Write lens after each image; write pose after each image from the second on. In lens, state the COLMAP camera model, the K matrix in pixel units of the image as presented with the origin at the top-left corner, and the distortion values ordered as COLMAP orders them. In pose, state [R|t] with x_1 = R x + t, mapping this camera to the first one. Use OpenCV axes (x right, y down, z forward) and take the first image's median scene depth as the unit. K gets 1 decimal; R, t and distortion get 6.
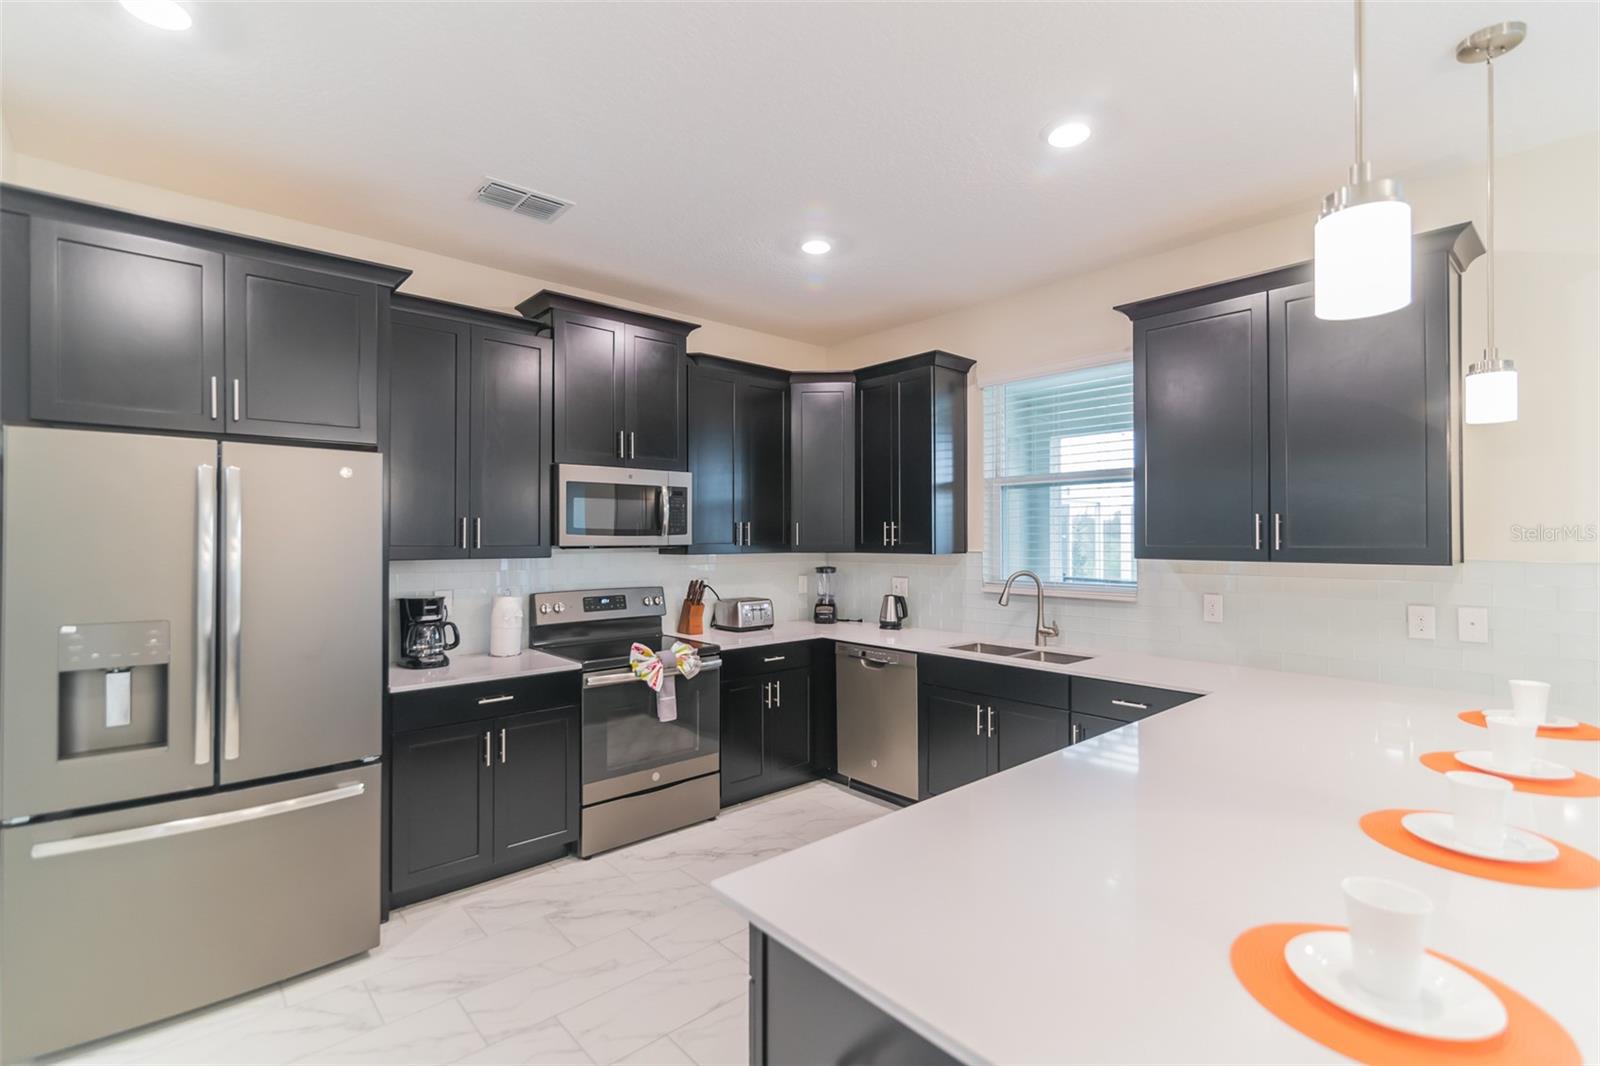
lens RADIAL K [[708.7, 0, 800.9], [0, 708.7, 530.3], [0, 0, 1]] dist [0.002312, 0.000240]
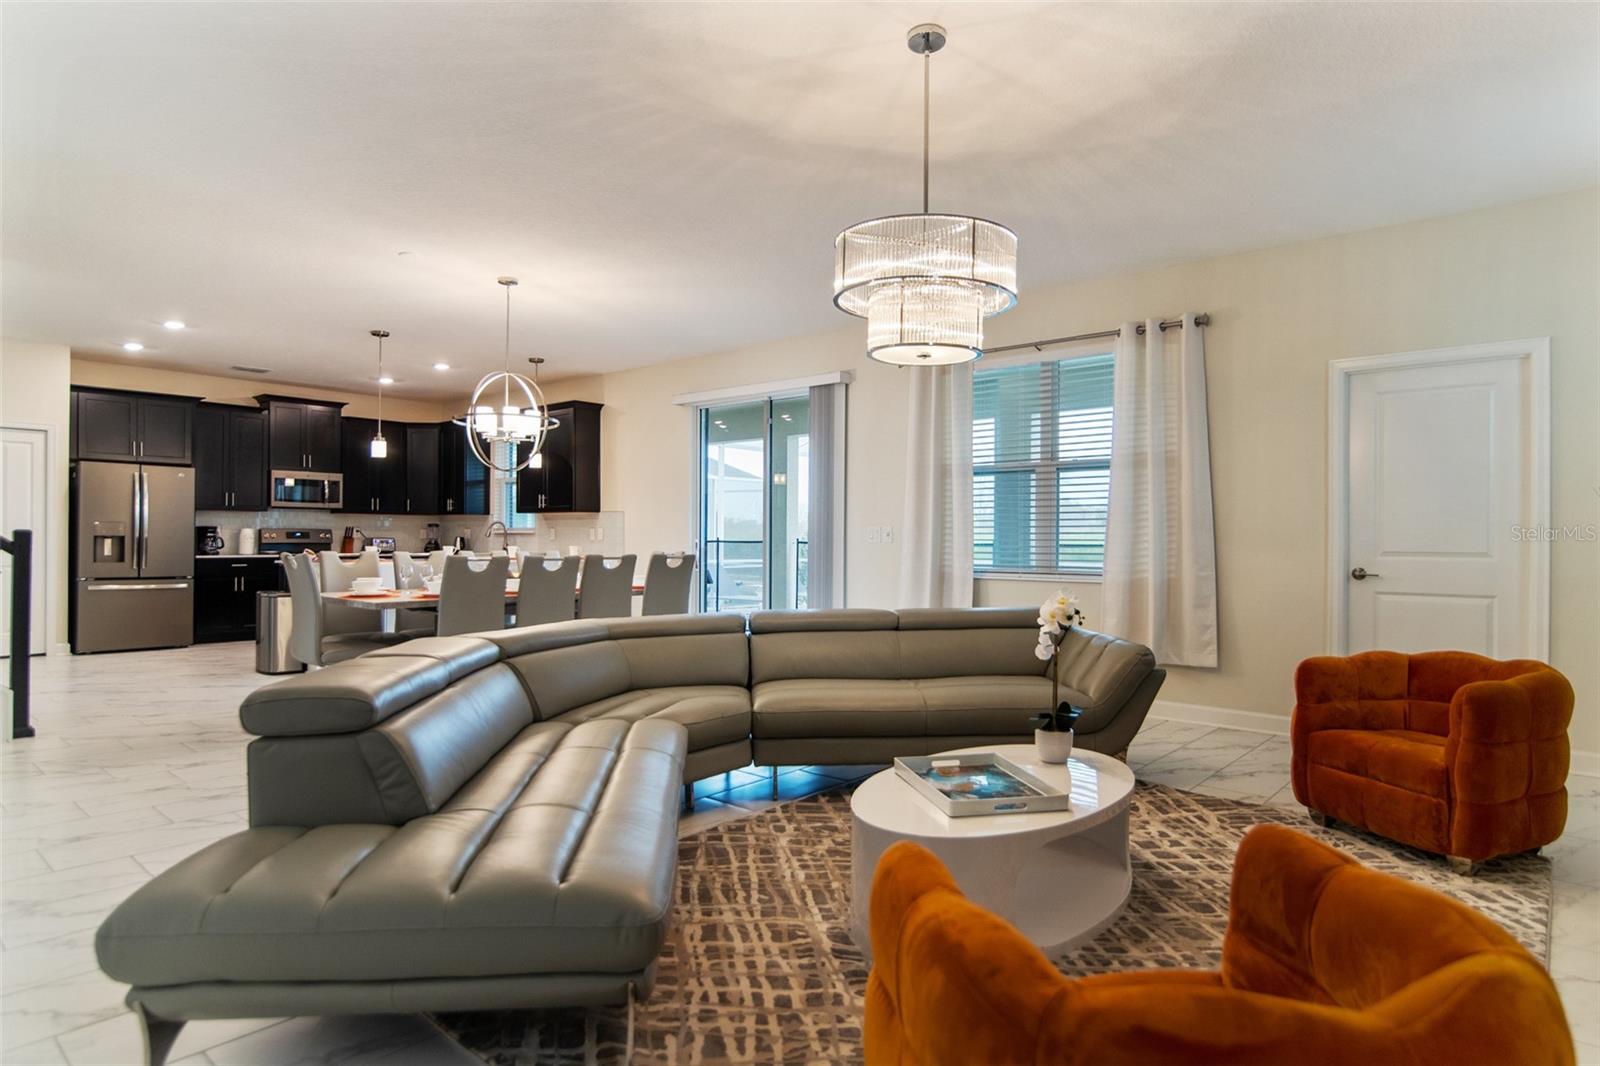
lens RADIAL K [[885.1, 0, 800.0], [0, 885.1, 533.0], [0, 0, 1]] dist [-0.001714, -0.001100]
pose [[0.992199, 0.006076, 0.124519, 0.971508], [-0.006222, 0.999980, 0.000785, 0.093141], [-0.124511, -0.001553, 0.992217, -1.990589]]
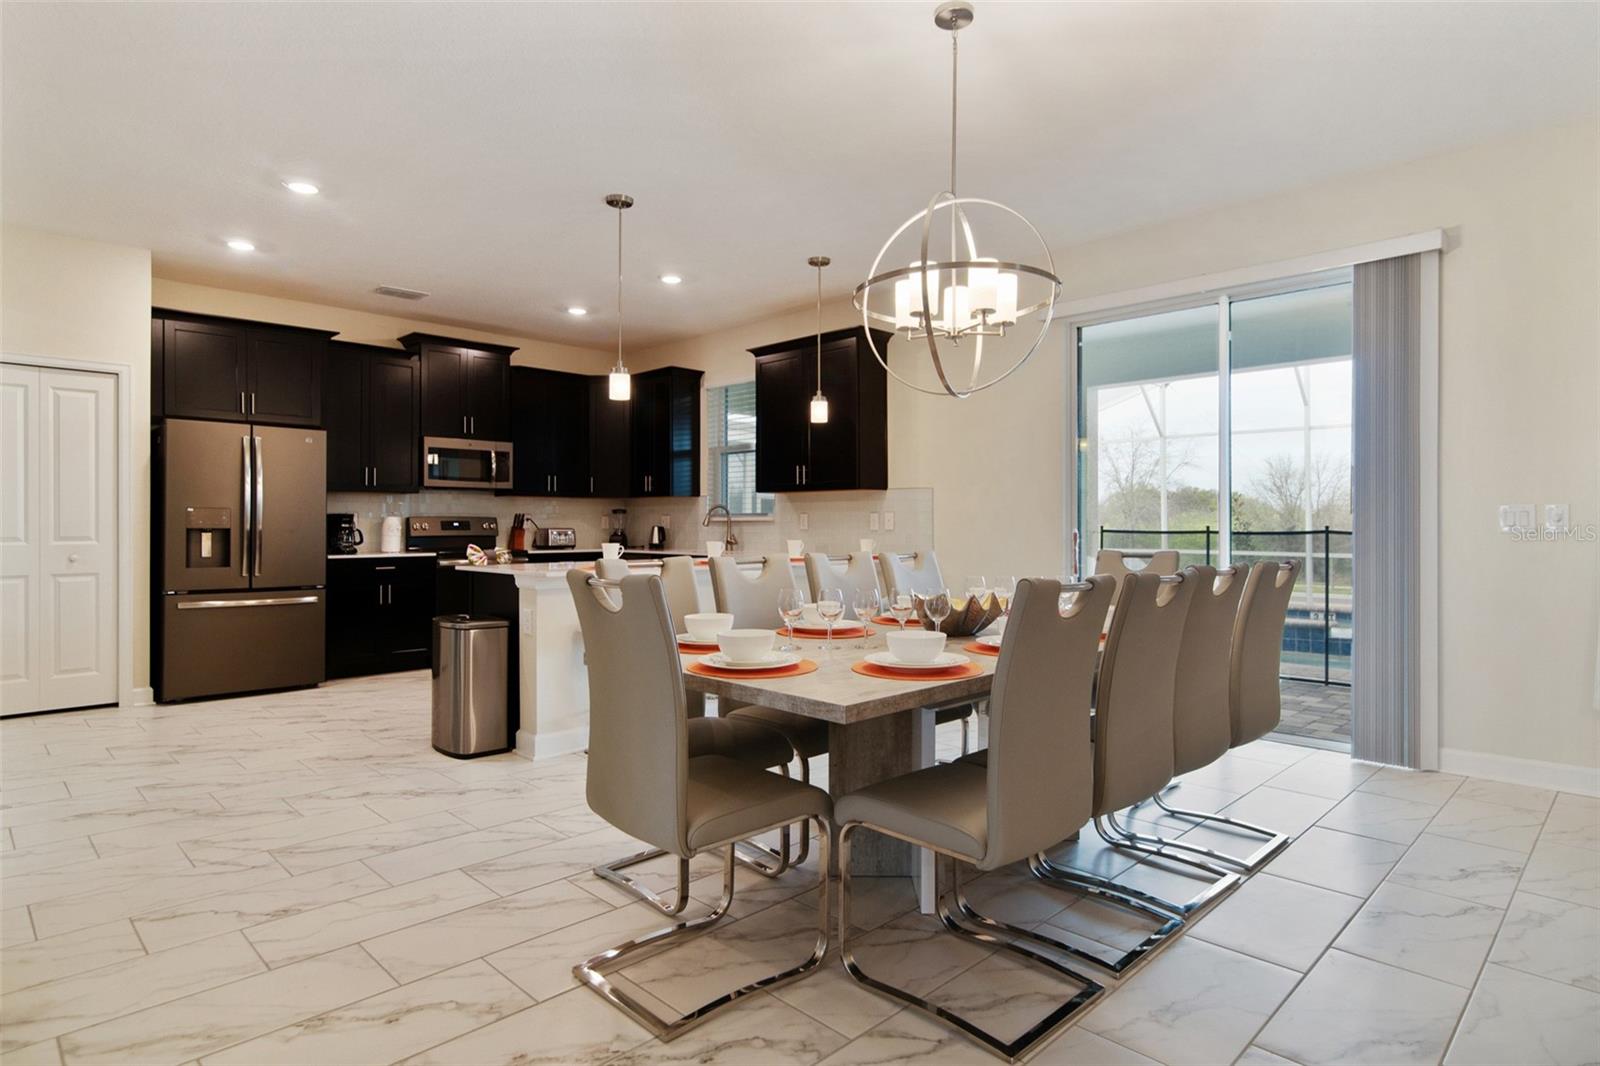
lens RADIAL K [[851.8, 0, 805.8], [0, 851.8, 518.9], [0, 0, 1]] dist [0.002129, 0.000486]
pose [[0.998270, -0.000263, 0.058788, 0.428132], [0.000249, 1.000000, 0.000239, 0.096504], [-0.058788, -0.000224, 0.998270, -1.029716]]
